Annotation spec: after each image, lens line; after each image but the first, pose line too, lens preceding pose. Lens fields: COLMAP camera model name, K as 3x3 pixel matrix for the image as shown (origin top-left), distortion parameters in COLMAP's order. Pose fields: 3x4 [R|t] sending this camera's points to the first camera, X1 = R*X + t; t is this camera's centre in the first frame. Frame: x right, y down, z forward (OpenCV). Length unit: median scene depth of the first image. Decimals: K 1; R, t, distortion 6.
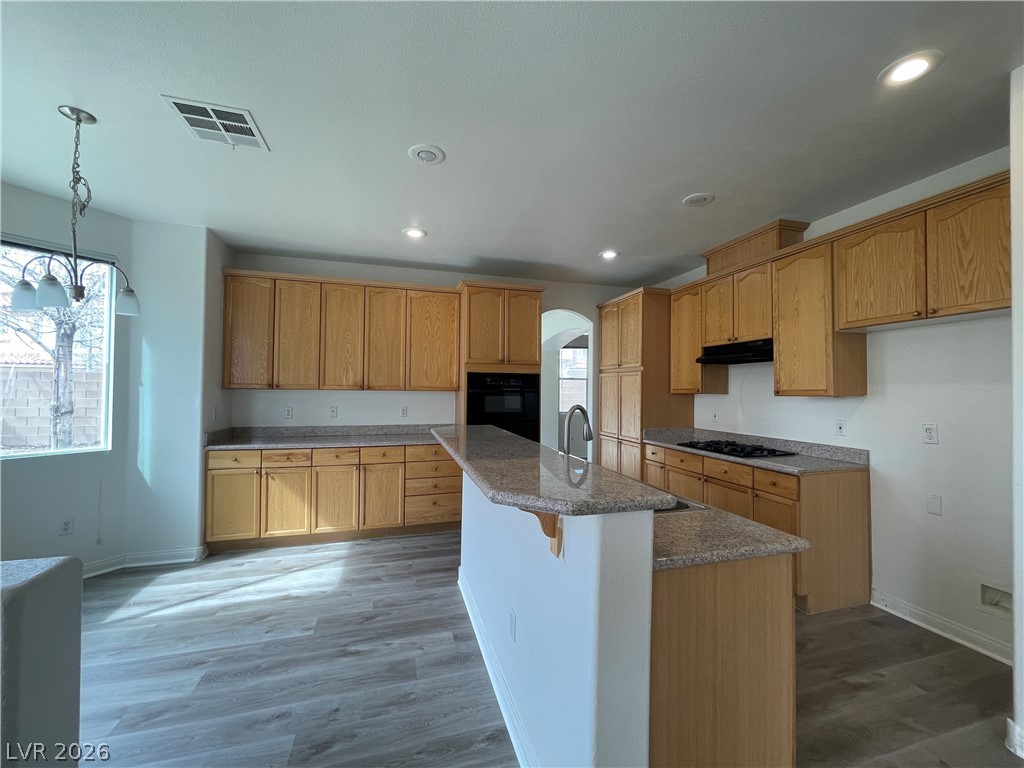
lens RADIAL K [[412.7, 0, 514.1], [0, 412.7, 383.4], [0, 0, 1]] dist [-0.001580, 0.000721]
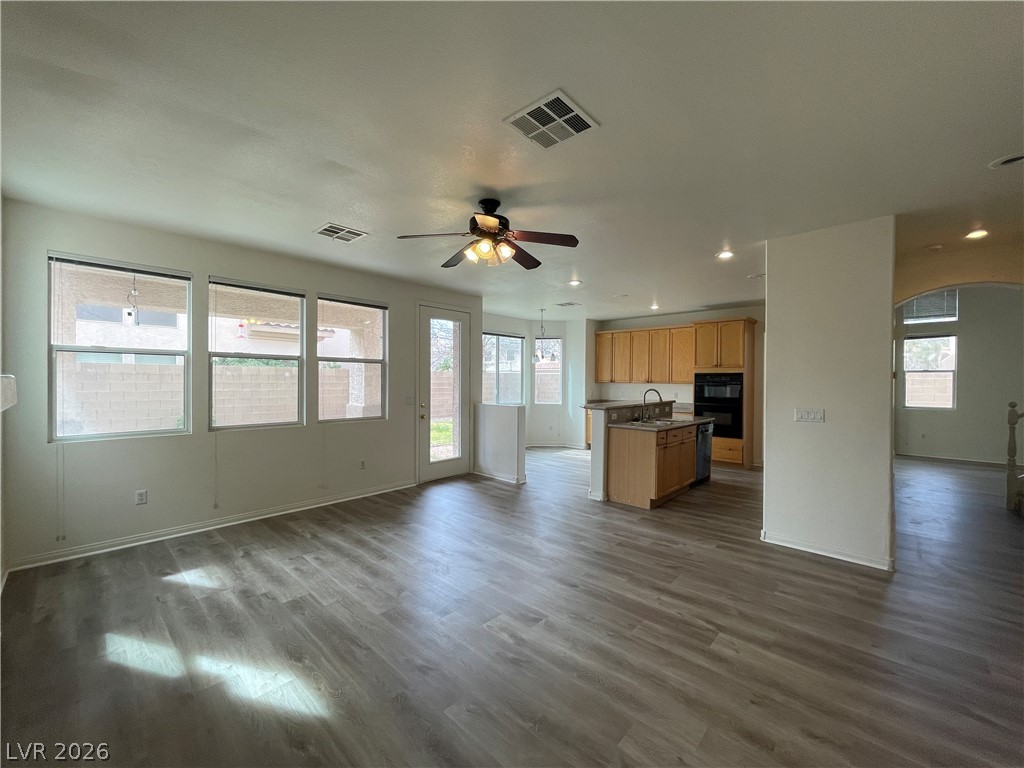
lens RADIAL K [[412.7, 0, 514.1], [0, 412.7, 383.4], [0, 0, 1]] dist [-0.001580, 0.000721]
pose [[0.511705, 0.000535, -0.859161, 1.163389], [0.012557, 0.999888, 0.008101, -0.008259], [0.859070, -0.014934, 0.511641, -0.658015]]
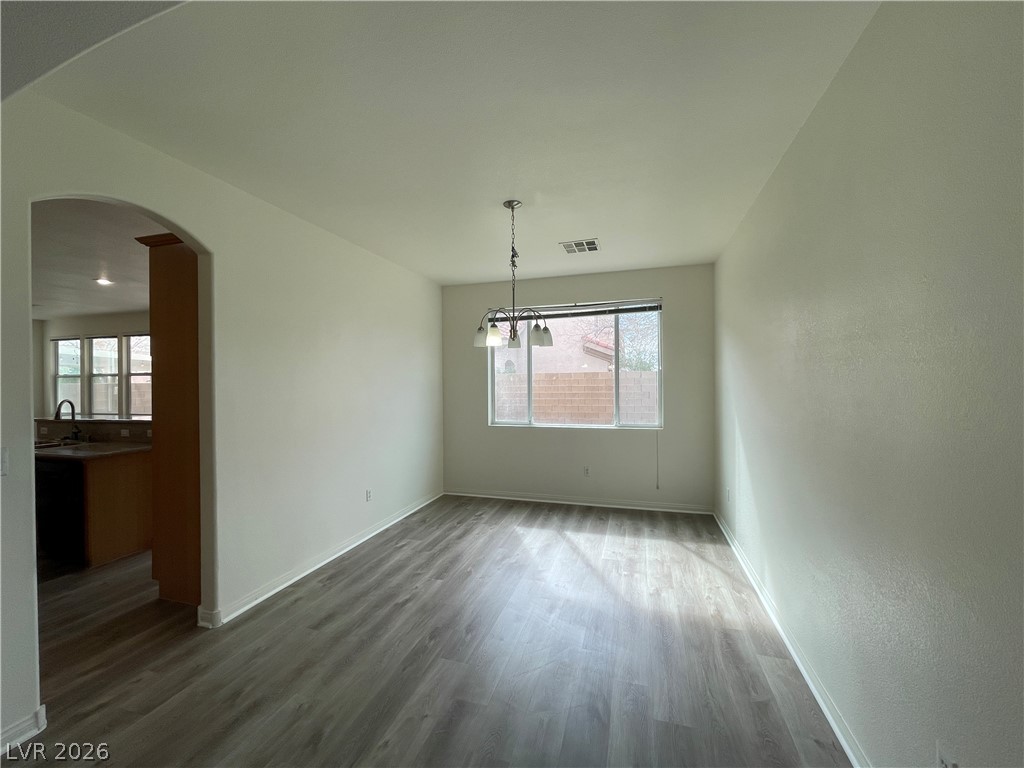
lens RADIAL K [[412.7, 0, 514.1], [0, 412.7, 383.4], [0, 0, 1]] dist [-0.001580, 0.000721]
pose [[-0.549527, -0.000464, -0.835476, 0.363349], [0.020069, 0.999704, -0.013755, 0.026603], [0.835235, -0.024326, -0.549355, 2.249566]]
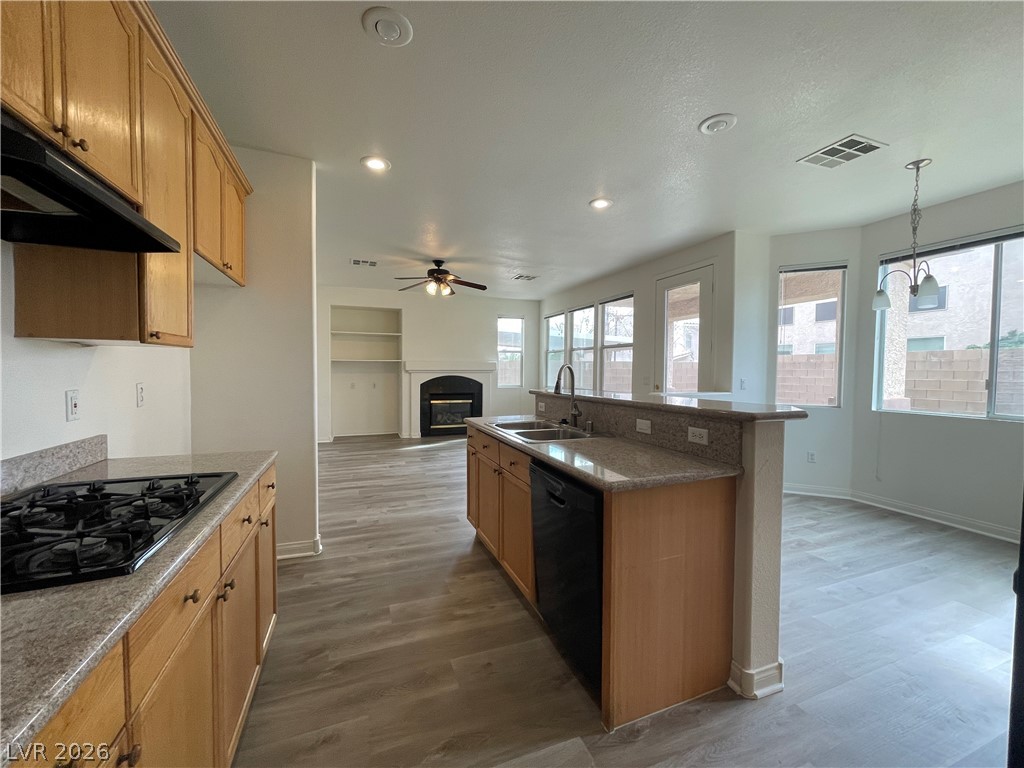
lens RADIAL K [[412.7, 0, 514.1], [0, 412.7, 383.4], [0, 0, 1]] dist [-0.001580, 0.000721]
pose [[-0.996443, -0.013875, -0.083114, 0.246410], [-0.015372, 0.999730, 0.017405, 0.054412], [0.082850, 0.018621, -0.996388, 1.317053]]
